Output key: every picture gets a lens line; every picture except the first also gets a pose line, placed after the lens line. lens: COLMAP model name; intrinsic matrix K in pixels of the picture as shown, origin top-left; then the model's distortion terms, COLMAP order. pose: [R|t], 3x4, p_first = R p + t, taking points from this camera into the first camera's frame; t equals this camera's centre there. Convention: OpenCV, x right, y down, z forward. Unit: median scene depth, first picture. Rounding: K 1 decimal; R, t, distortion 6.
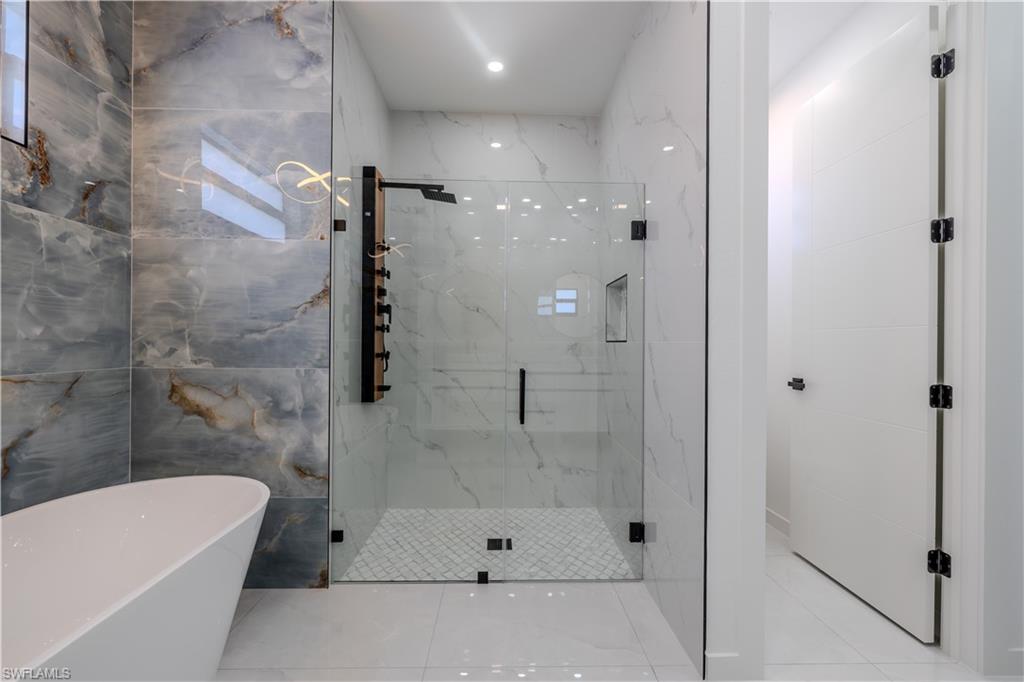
lens RADIAL K [[429.0, 0, 514.0], [0, 429.0, 341.1], [0, 0, 1]] dist [-0.000409, 0.000472]
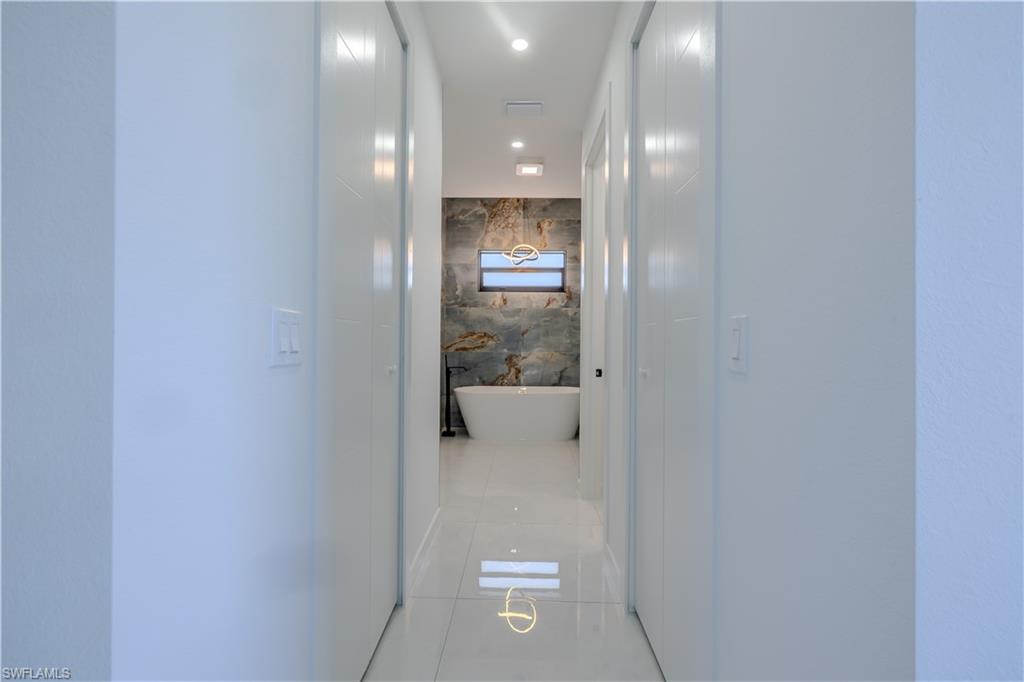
lens RADIAL K [[429.0, 0, 507.5], [0, 429.0, 338.6], [0, 0, 1]] dist [-0.000409, 0.000472]
pose [[-0.064669, -0.018817, -0.997729, 2.249641], [-0.006291, 0.999810, -0.018449, 0.023520], [0.997887, 0.005084, -0.064775, 0.627979]]
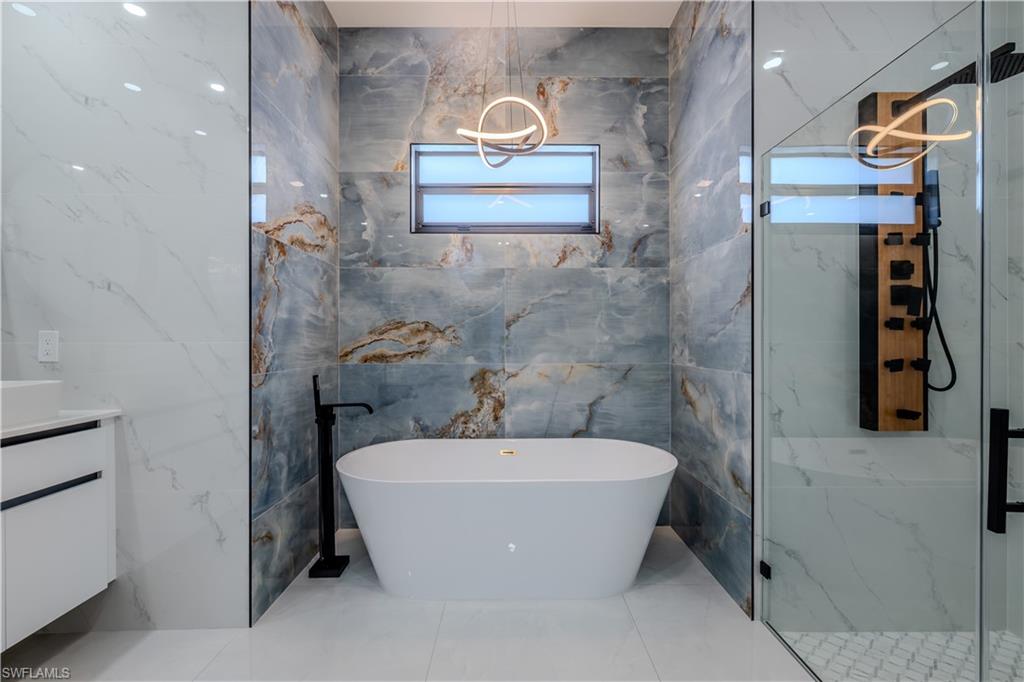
lens RADIAL K [[429.0, 0, 509.8], [0, 429.0, 341.0], [0, 0, 1]] dist [-0.000409, 0.000472]
pose [[-0.030861, -0.009392, -0.999480, 0.529158], [0.003603, 0.999948, -0.009508, 0.001877], [0.999517, -0.003894, -0.030825, 0.584404]]
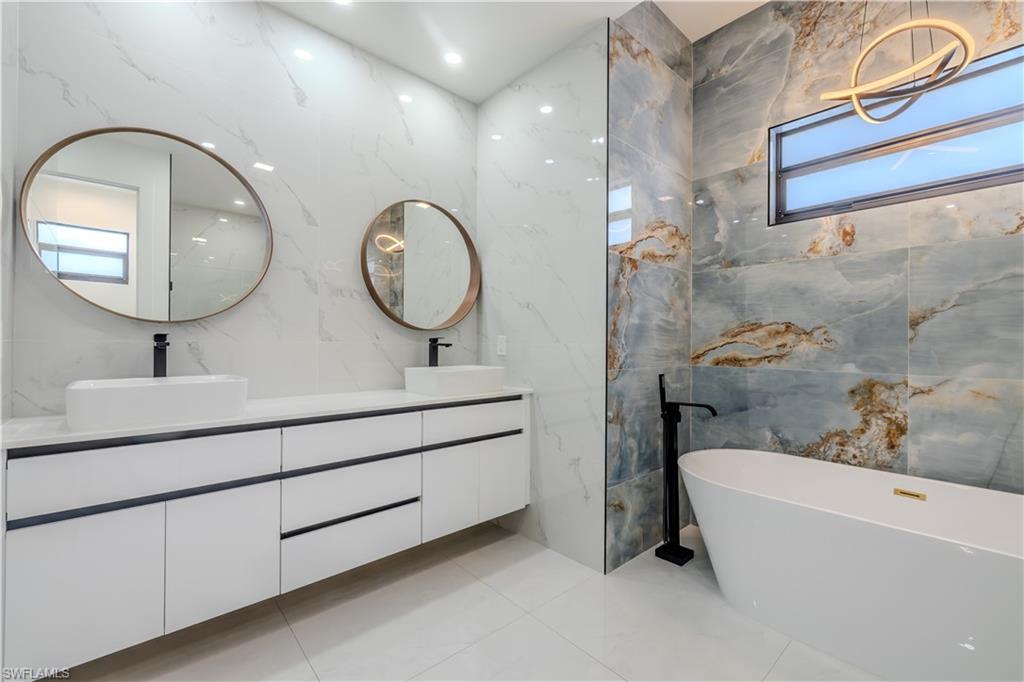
lens RADIAL K [[429.0, 0, 510.2], [0, 429.0, 341.2], [0, 0, 1]] dist [-0.000409, 0.000472]
pose [[-0.773127, -0.016490, -0.634037, 0.547172], [-0.011455, 0.999862, -0.012036, 0.003381], [0.634148, -0.002043, -0.773209, 0.727270]]
